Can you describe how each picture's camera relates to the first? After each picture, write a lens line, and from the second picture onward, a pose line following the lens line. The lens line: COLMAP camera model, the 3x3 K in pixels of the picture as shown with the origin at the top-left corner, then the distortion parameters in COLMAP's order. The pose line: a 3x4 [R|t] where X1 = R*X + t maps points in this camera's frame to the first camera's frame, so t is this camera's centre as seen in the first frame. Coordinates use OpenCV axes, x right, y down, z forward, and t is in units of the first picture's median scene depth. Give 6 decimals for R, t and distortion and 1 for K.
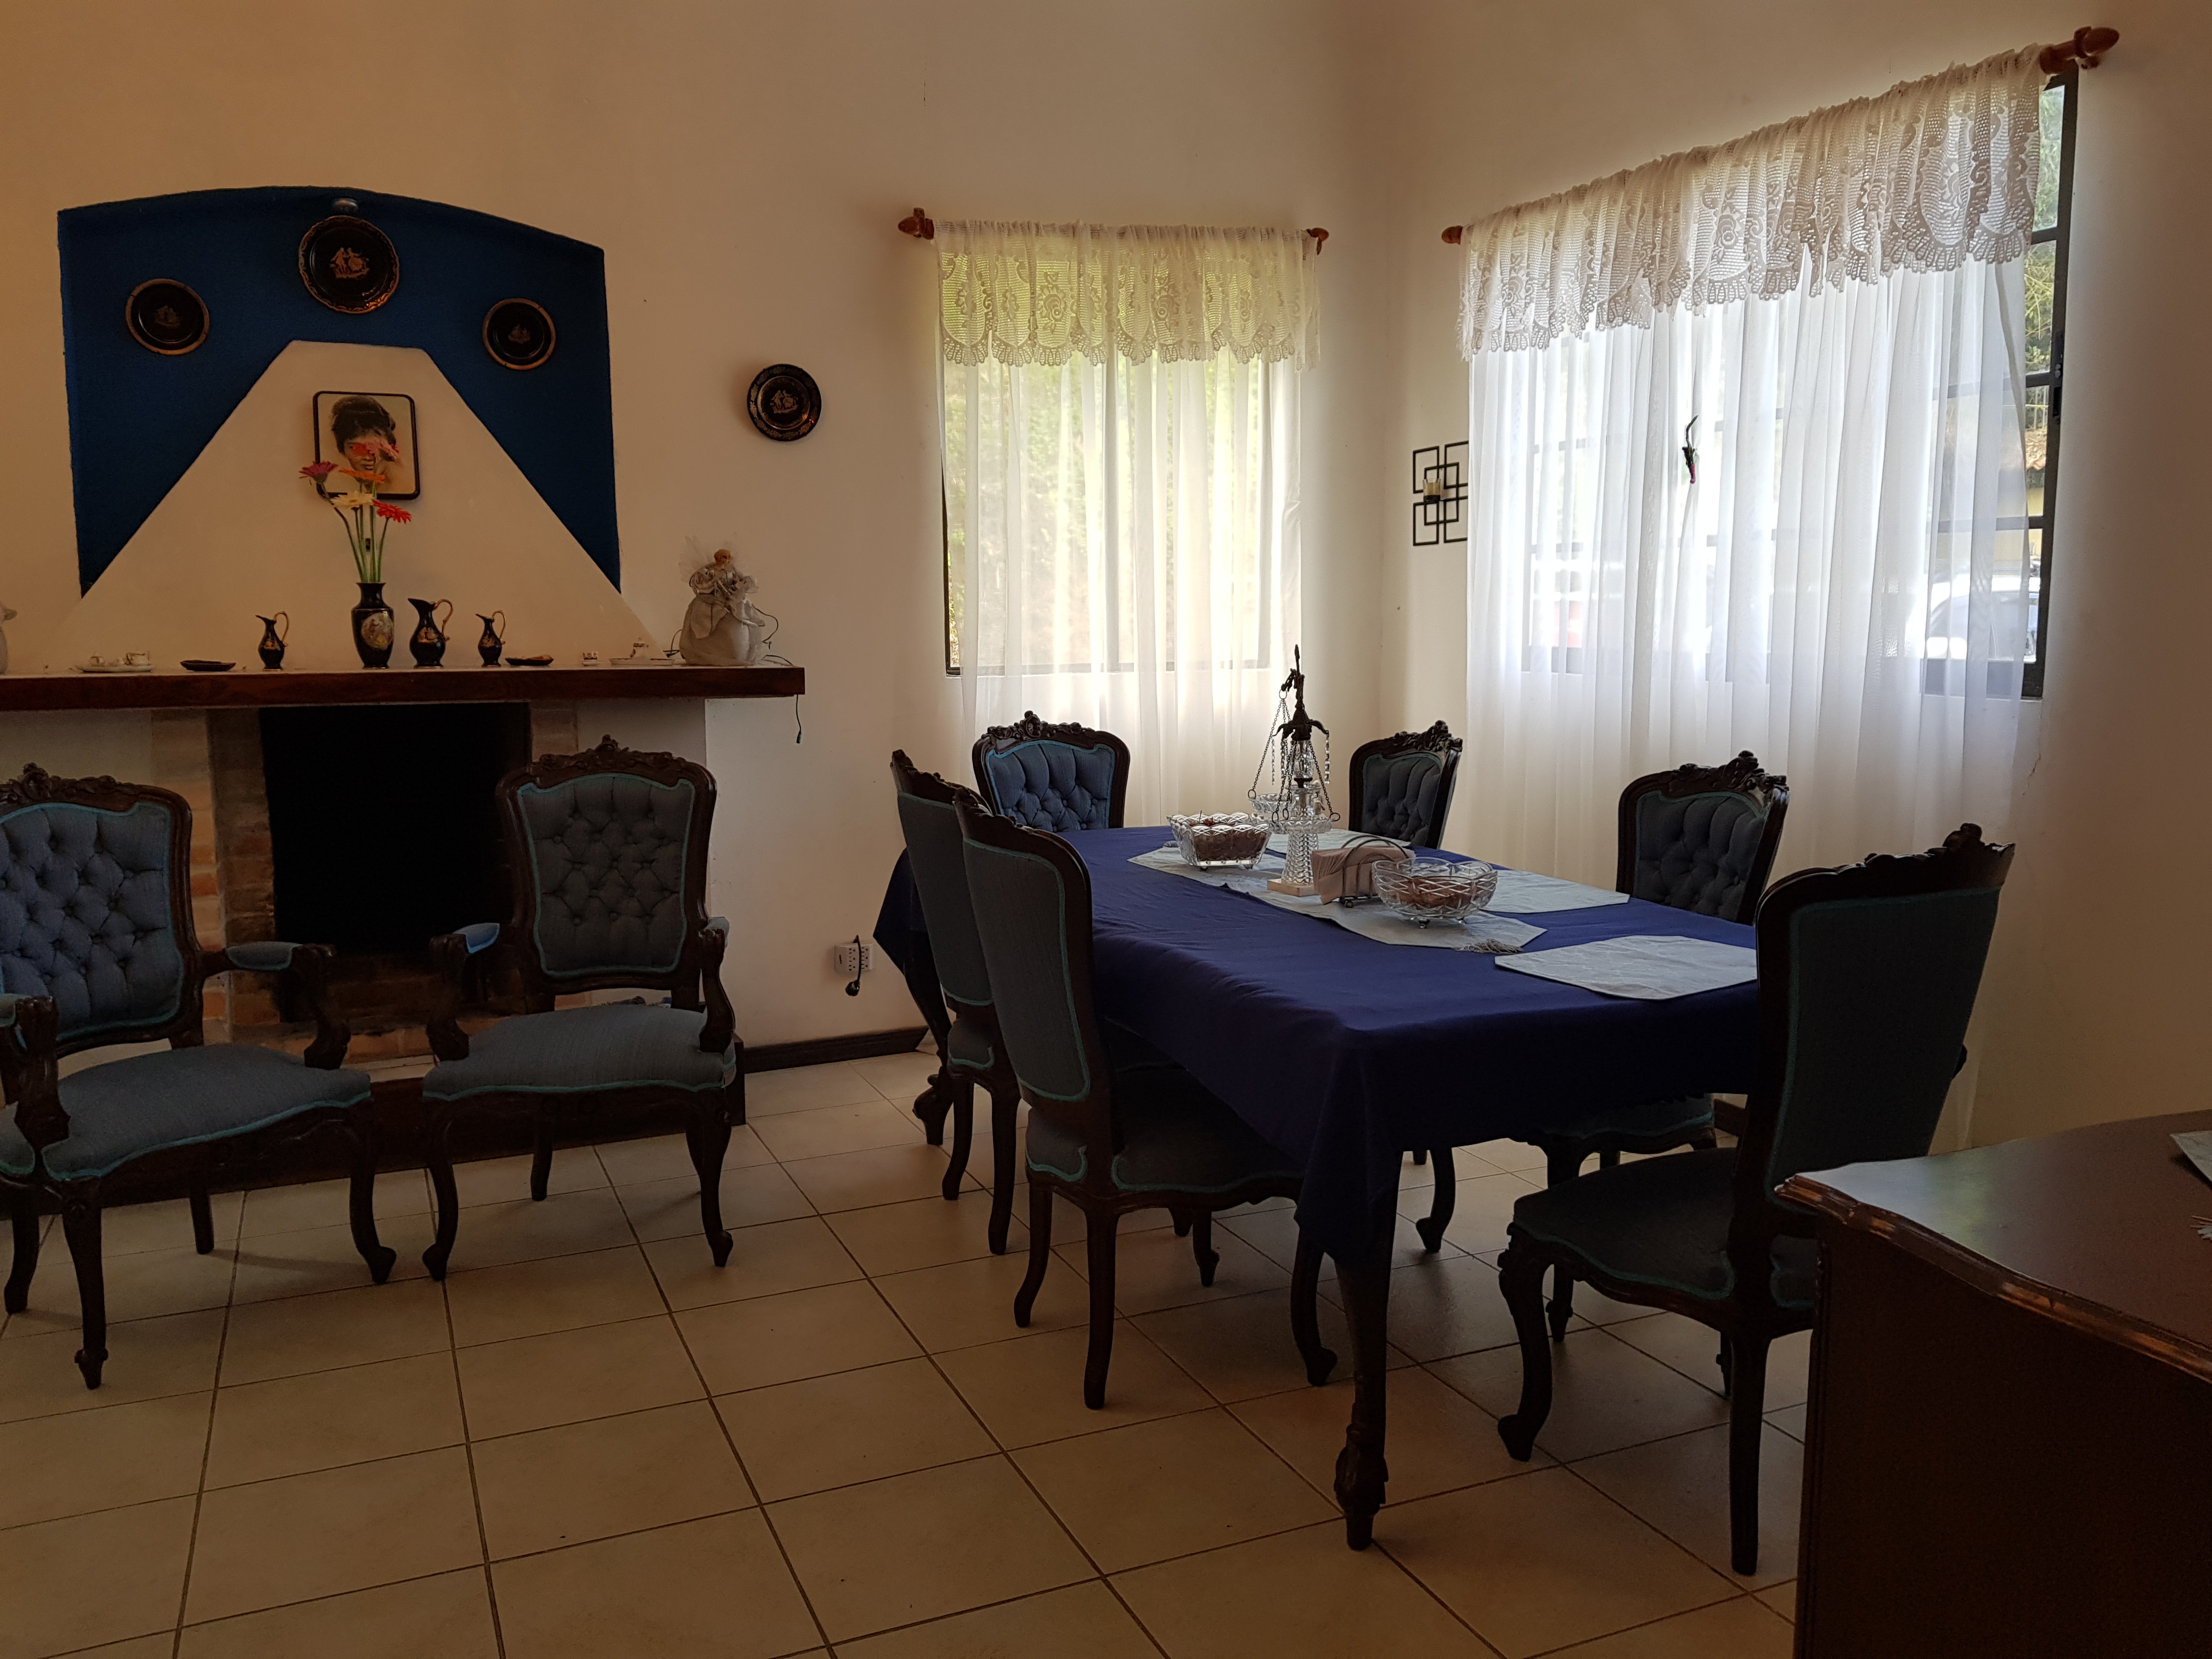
lens RADIAL K [[1738.8, 0, 1082.2], [0, 1738.8, 801.1], [0, 0, 1]] dist [0.077487, -0.112741]
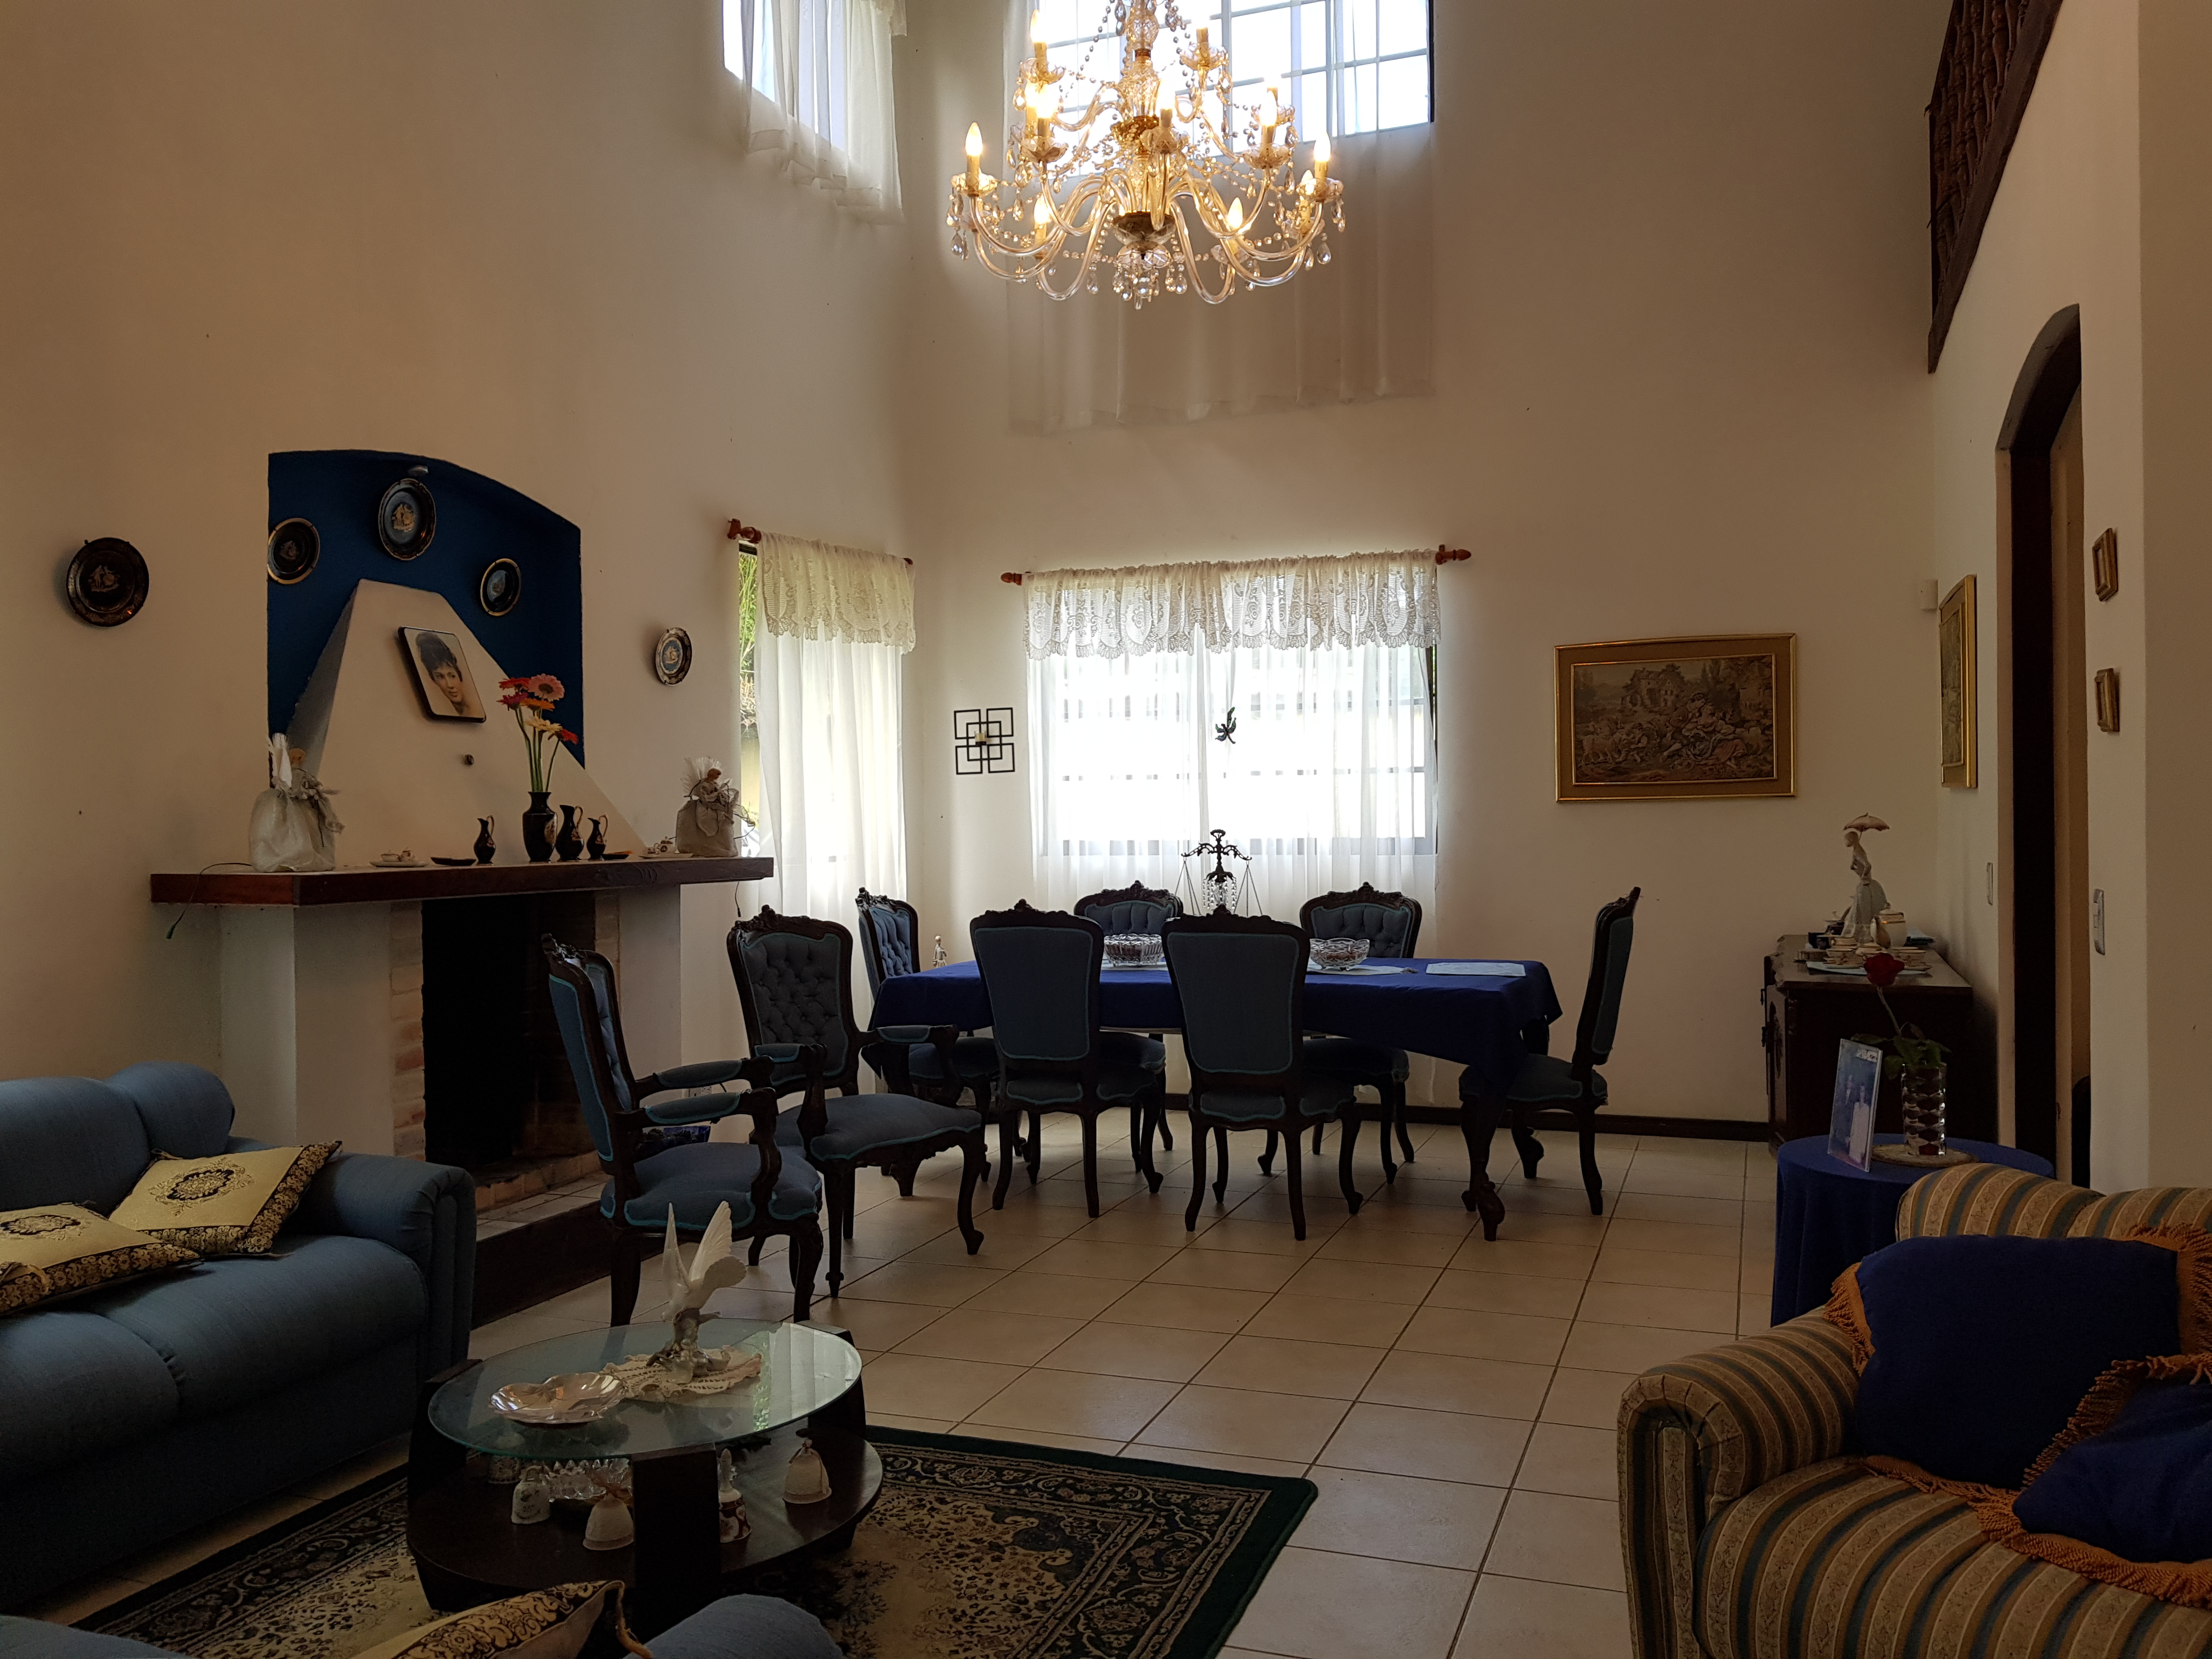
lens RADIAL K [[1738.8, 0, 1111.3], [0, 1738.8, 837.2], [0, 0, 1]] dist [0.077487, -0.112741]
pose [[0.685566, -0.008863, 0.727957, -0.984111], [0.090102, 0.993271, -0.072762, 0.029286], [-0.722414, 0.115473, 0.681751, -0.100473]]
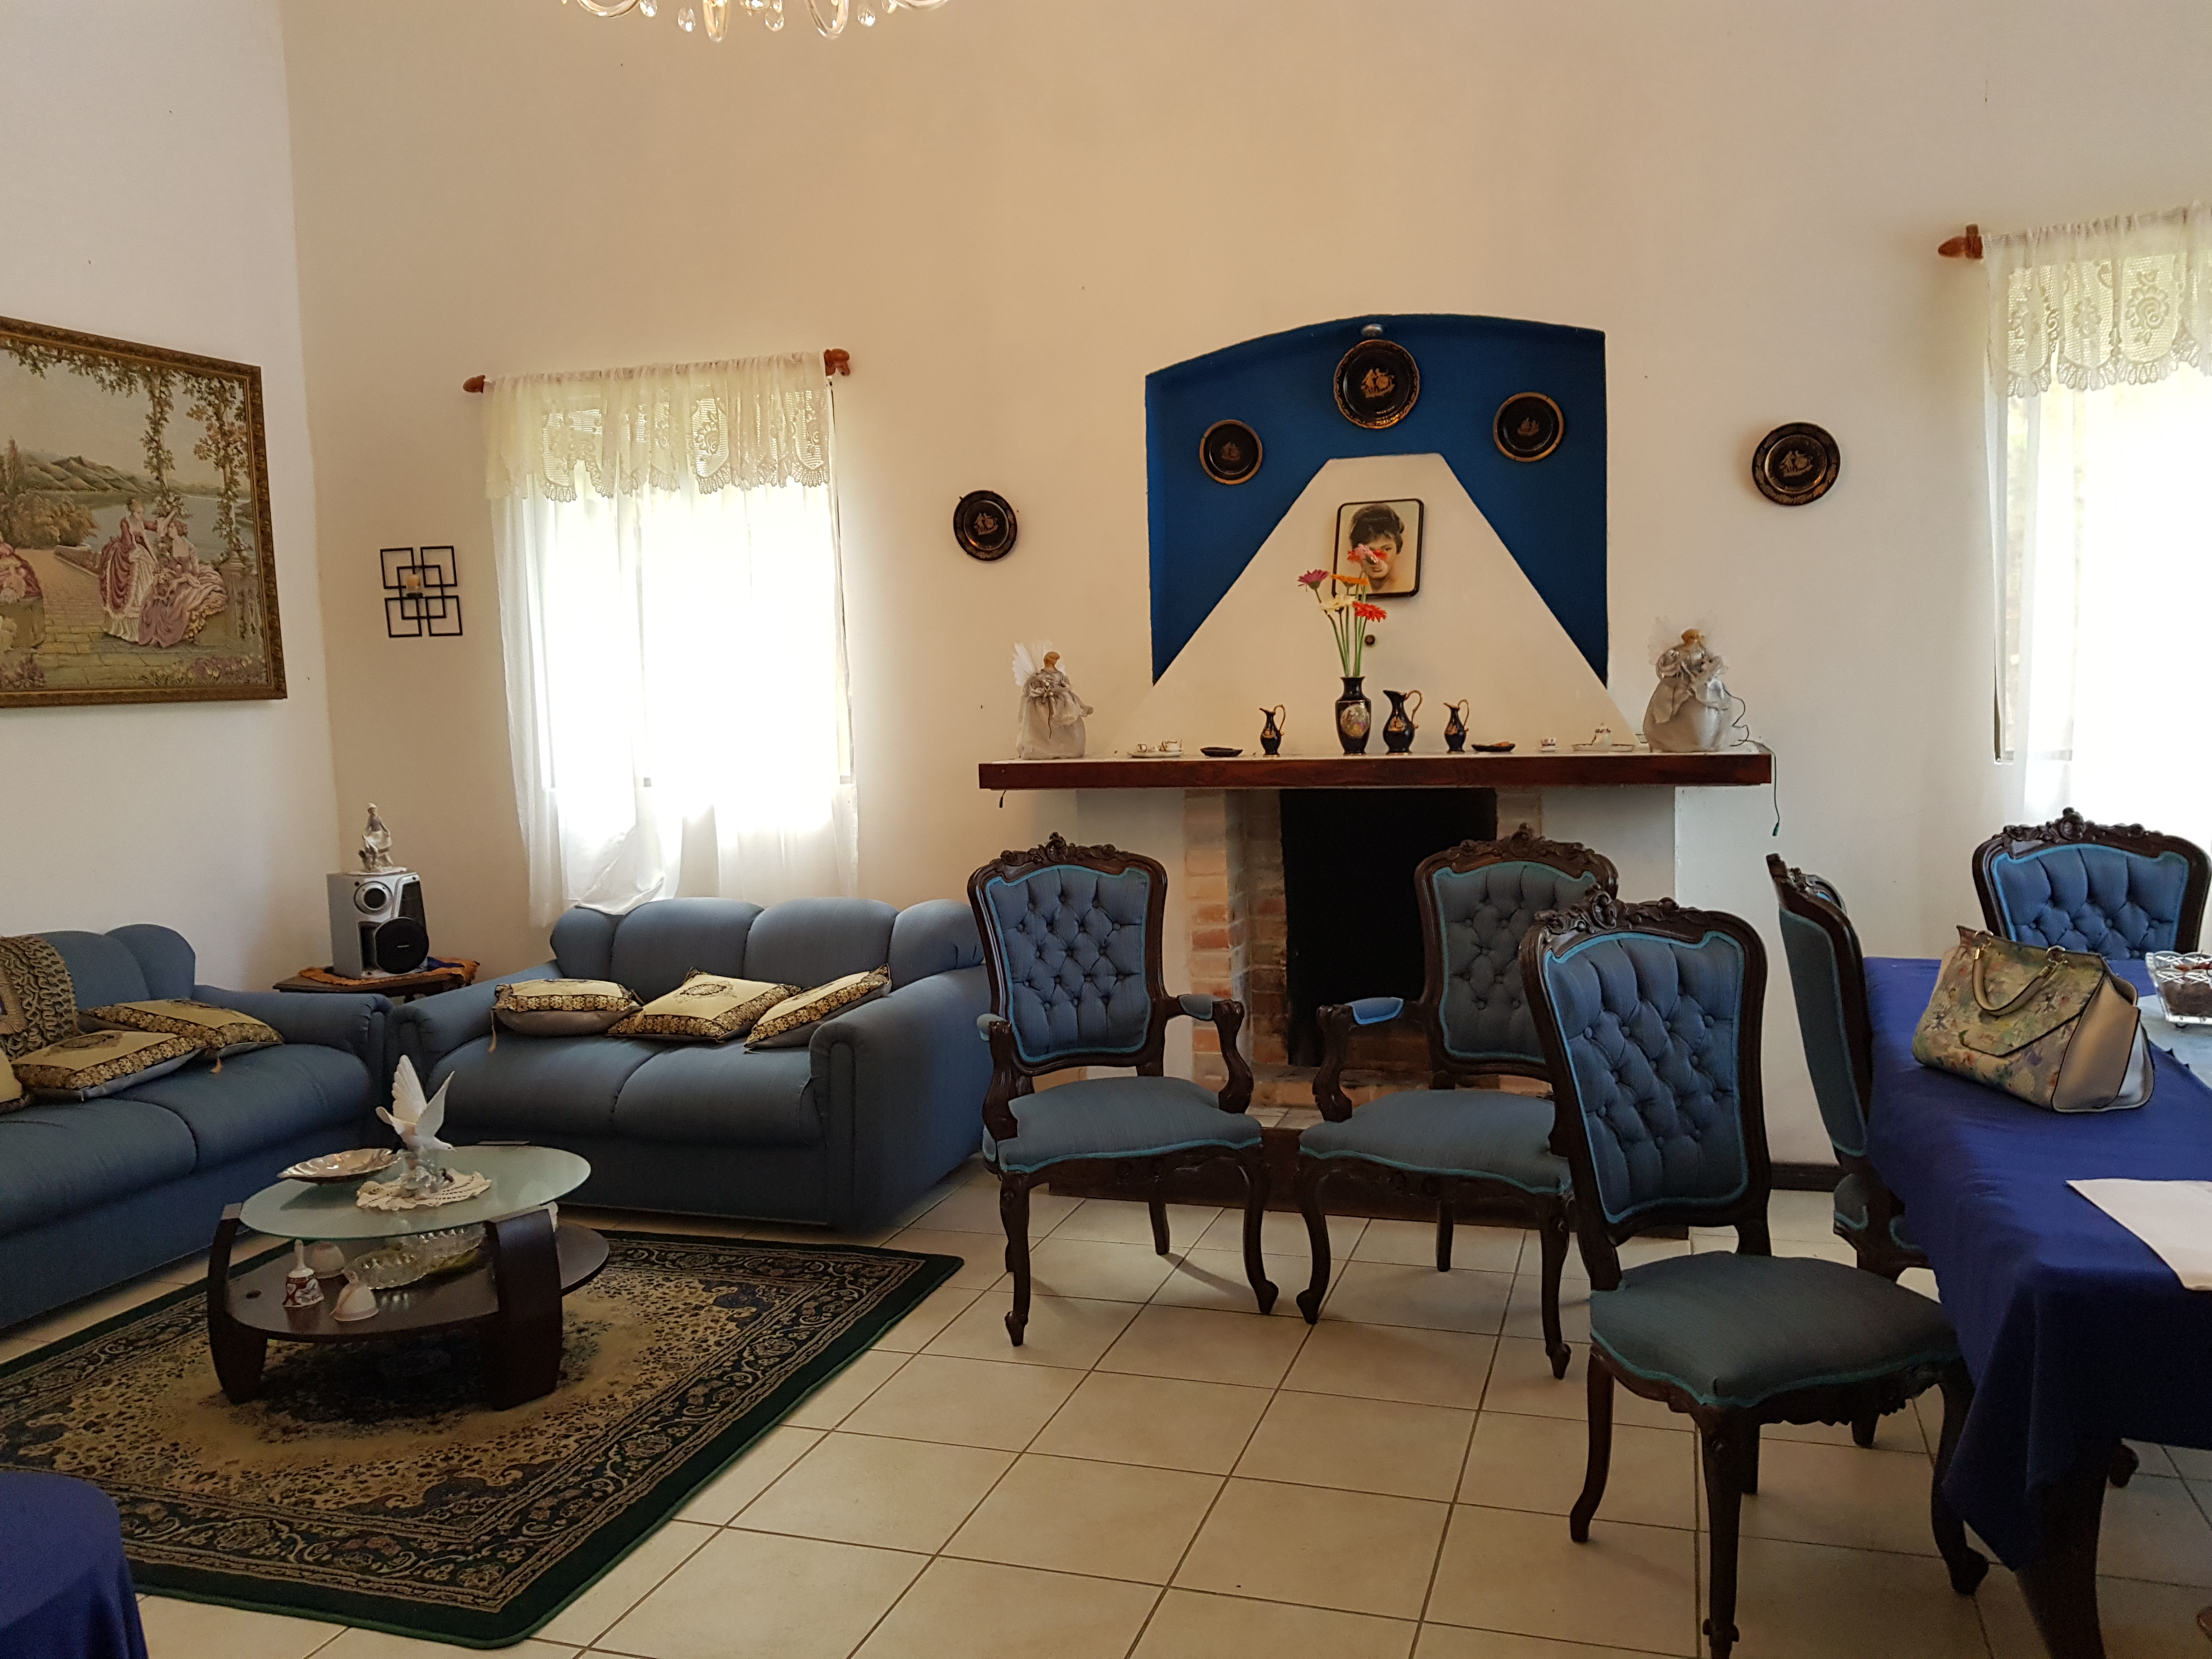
lens RADIAL K [[1738.8, 0, 1087.3], [0, 1738.8, 838.0], [0, 0, 1]] dist [0.077487, -0.112741]
pose [[0.749369, 0.041414, -0.660856, 0.188534], [-0.050586, 0.998706, 0.005225, -0.020184], [0.660218, 0.029514, 0.750494, 0.075059]]
